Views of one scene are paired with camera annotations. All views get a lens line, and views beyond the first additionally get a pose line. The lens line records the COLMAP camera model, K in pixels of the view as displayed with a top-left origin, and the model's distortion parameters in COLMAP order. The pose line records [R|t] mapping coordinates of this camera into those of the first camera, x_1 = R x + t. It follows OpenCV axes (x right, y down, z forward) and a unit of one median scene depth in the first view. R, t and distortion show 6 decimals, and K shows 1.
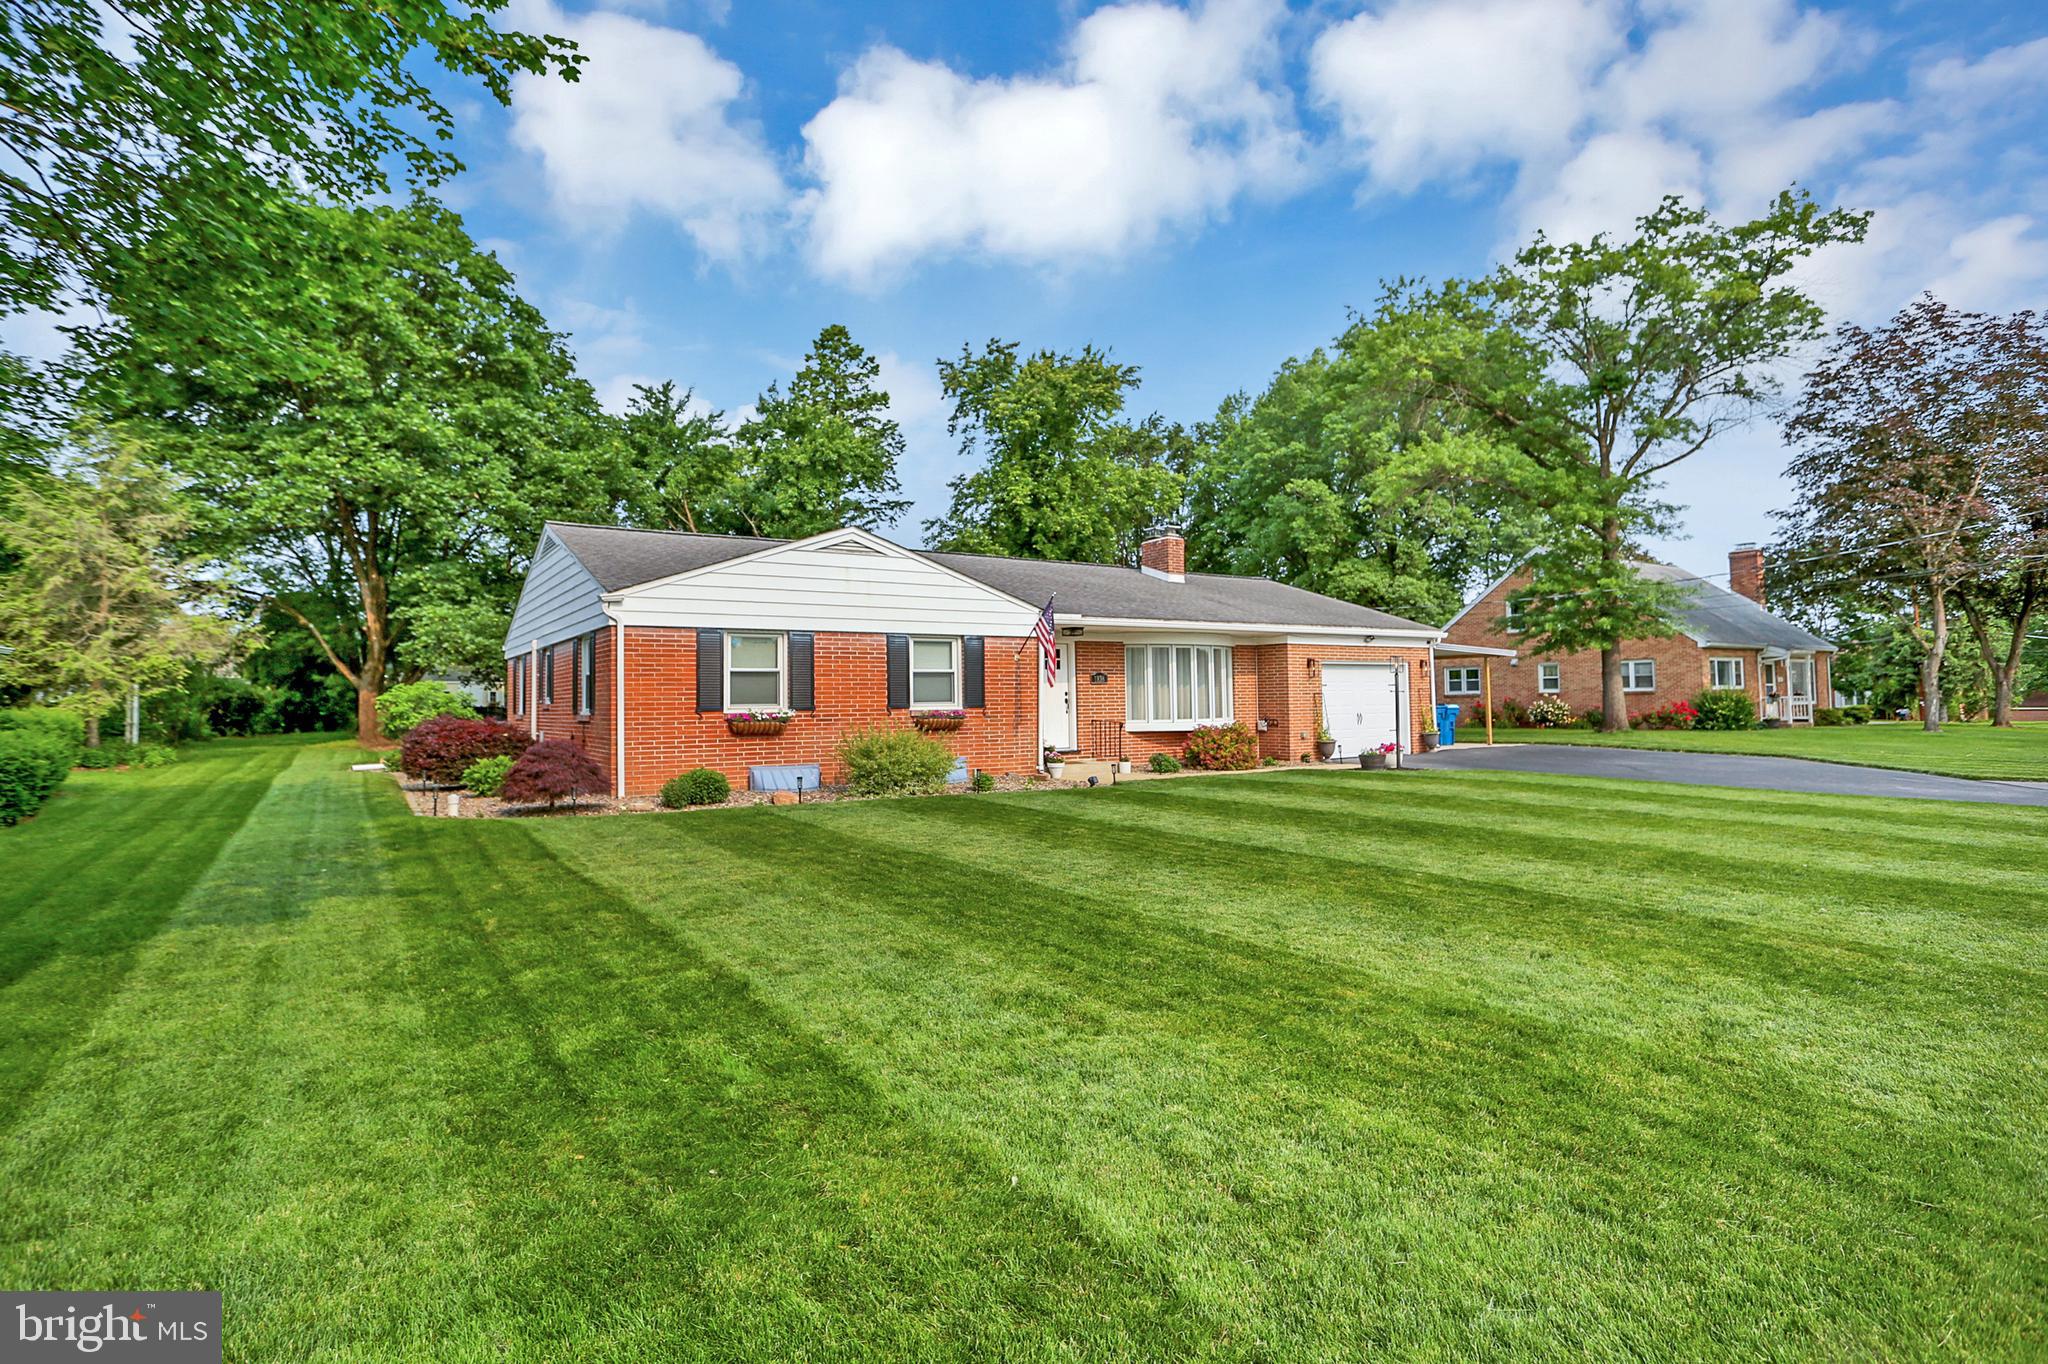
lens RADIAL K [[1009.2, 0, 1033.8], [0, 1009.2, 687.9], [0, 0, 1]] dist [-0.054199, 0.000395]
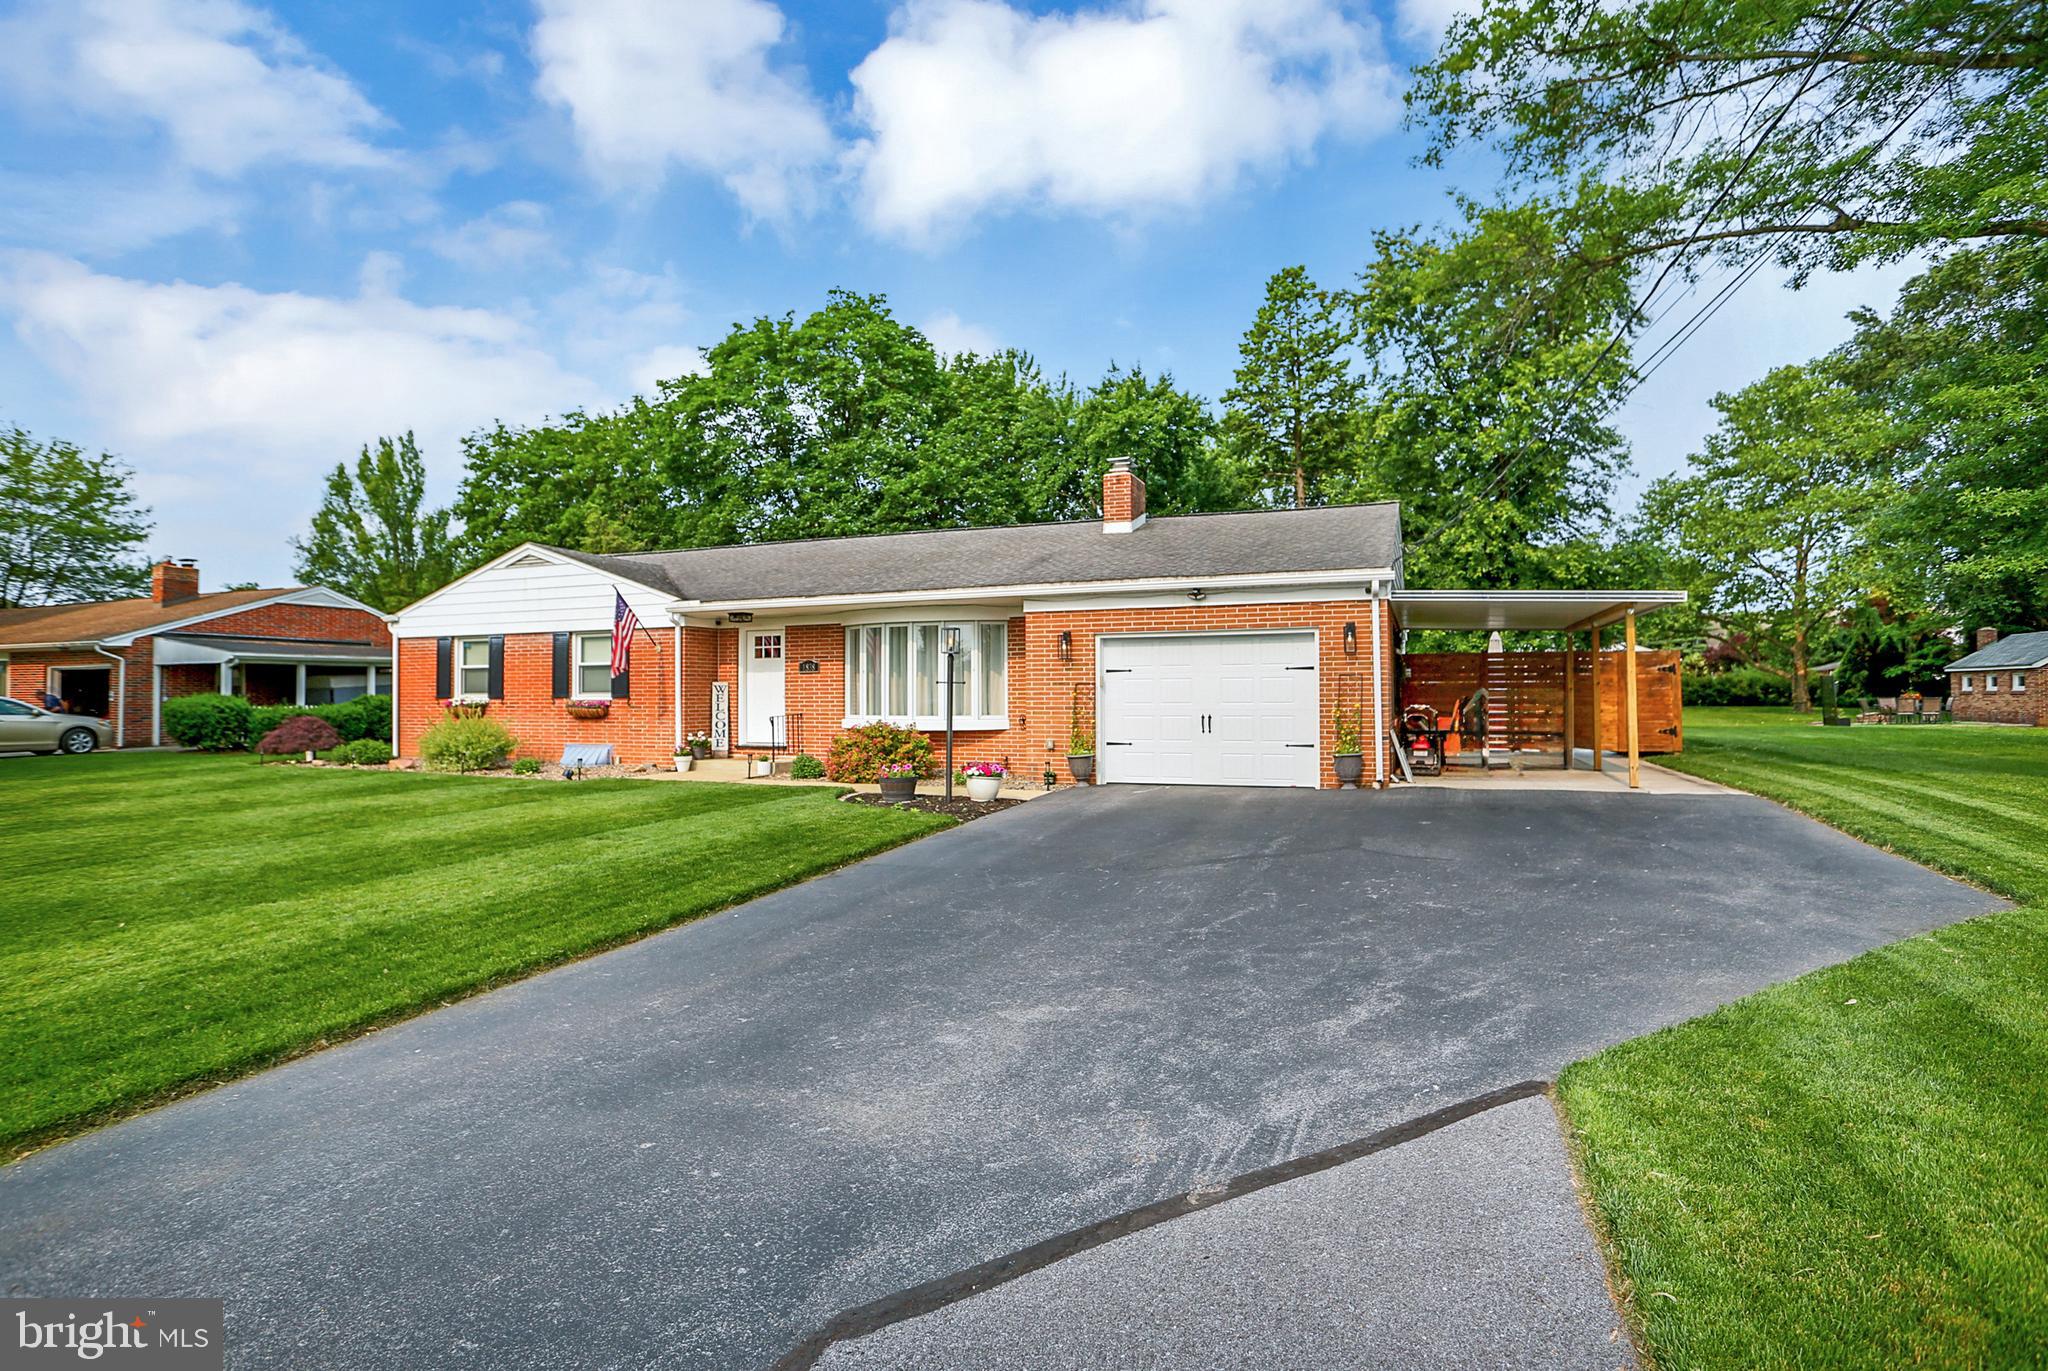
lens RADIAL K [[1009.2, 0, 1033.8], [0, 1009.2, 691.4], [0, 0, 1]] dist [-0.054199, 0.000395]
pose [[0.583072, 0.008286, -0.812378, 0.869358], [0.009933, 0.999801, 0.017327, -0.001227], [0.812359, -0.018172, 0.582874, 0.626196]]
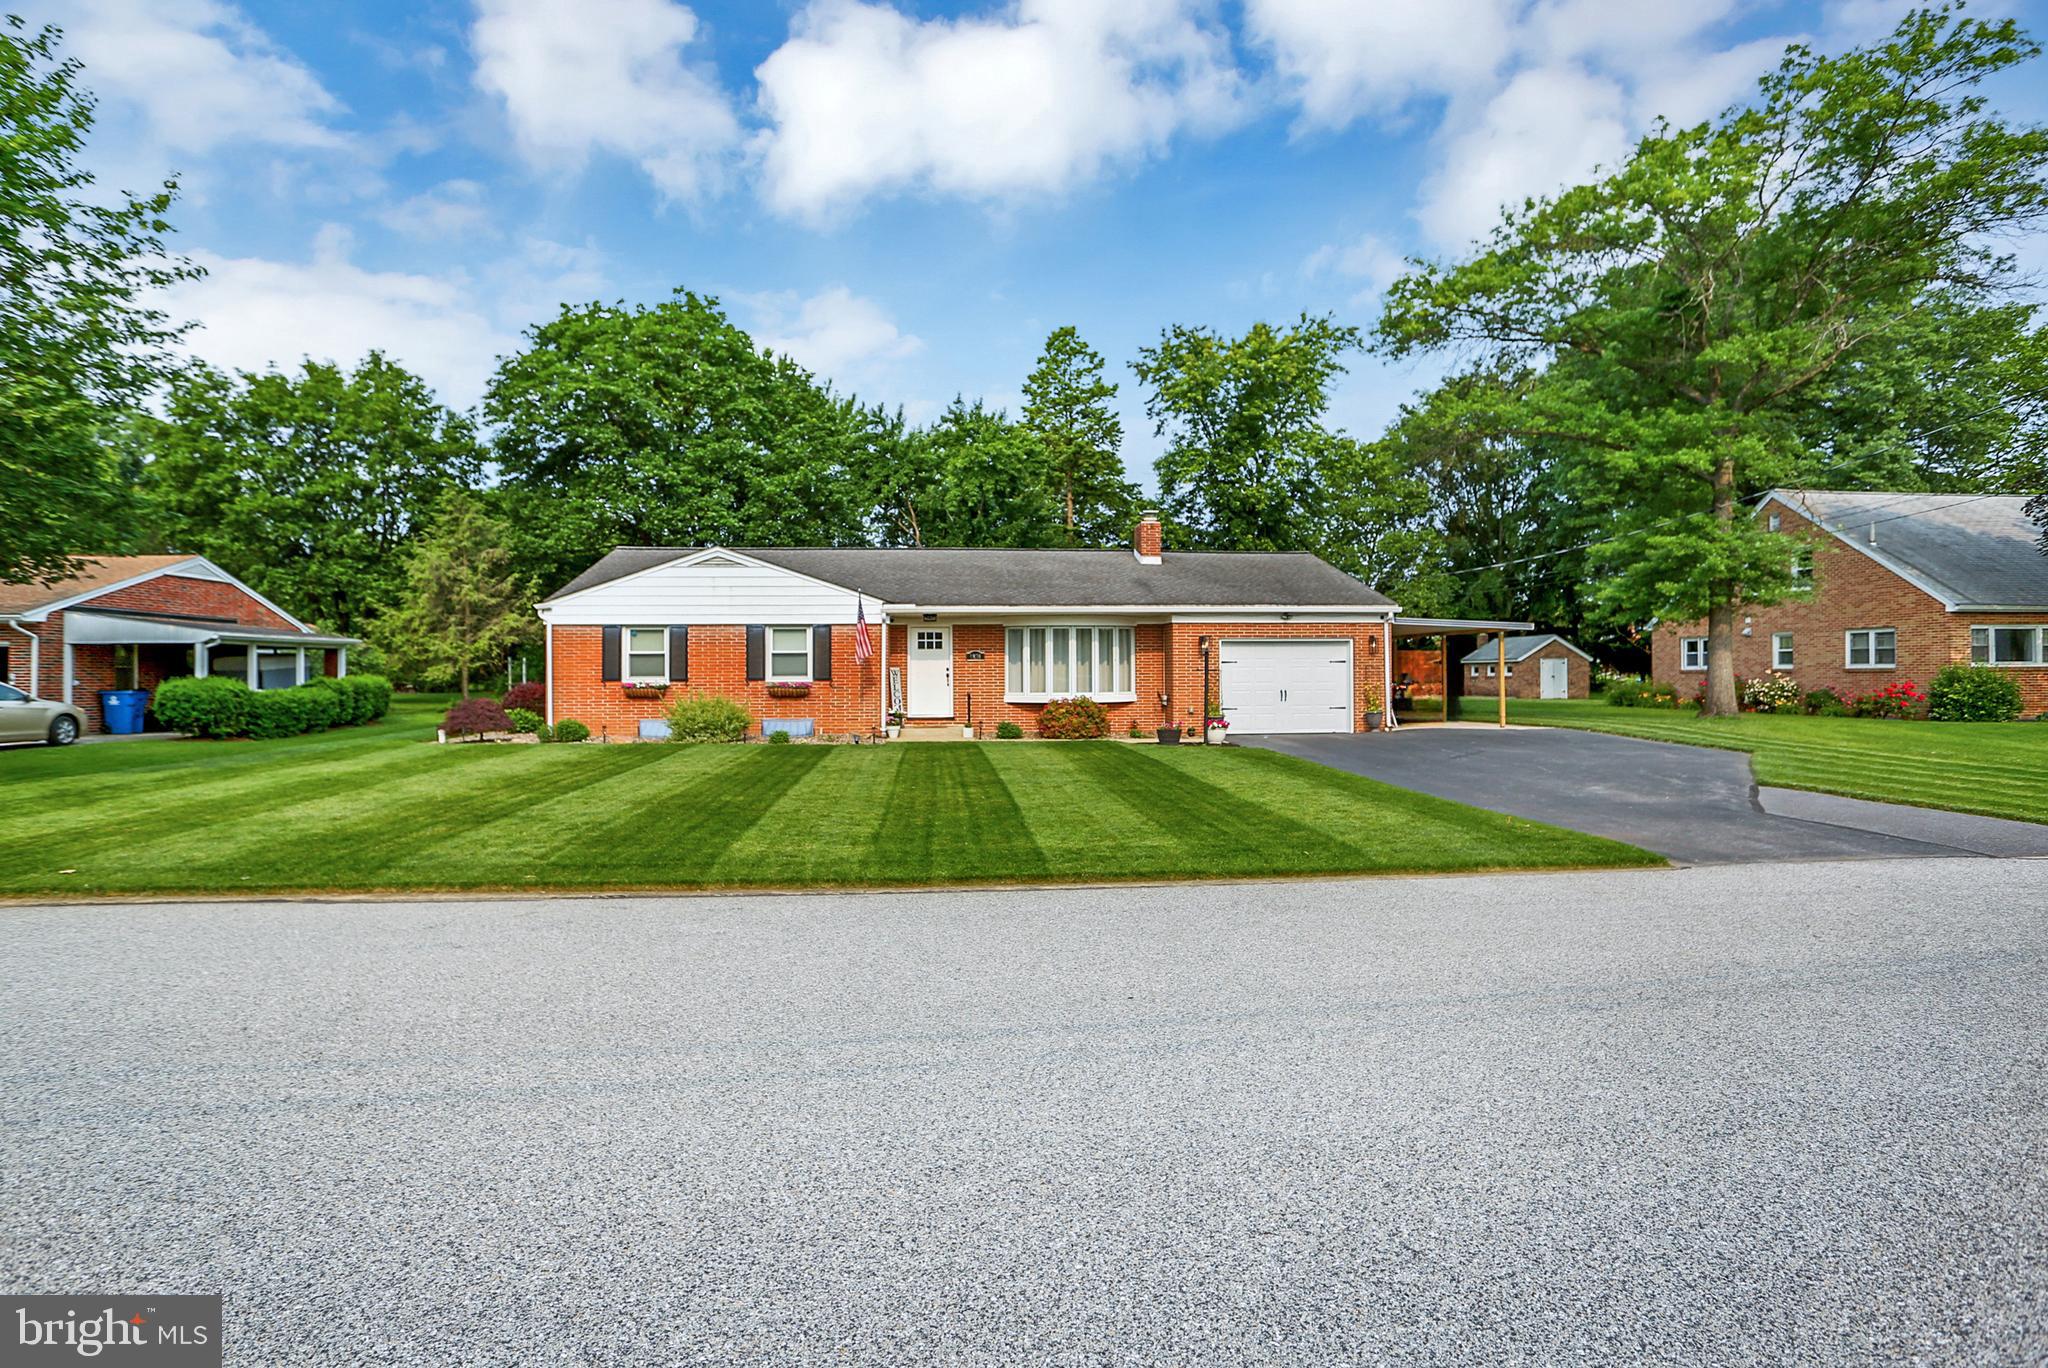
lens RADIAL K [[1037.9, 0, 1026.7], [0, 1037.9, 674.8], [0, 0, 1]] dist [-0.078436, 0.000215]
pose [[0.878897, 0.008950, -0.476928, 0.666770], [-0.000049, 0.999826, 0.018672, -0.010434], [0.477012, -0.016387, 0.878744, -0.021326]]
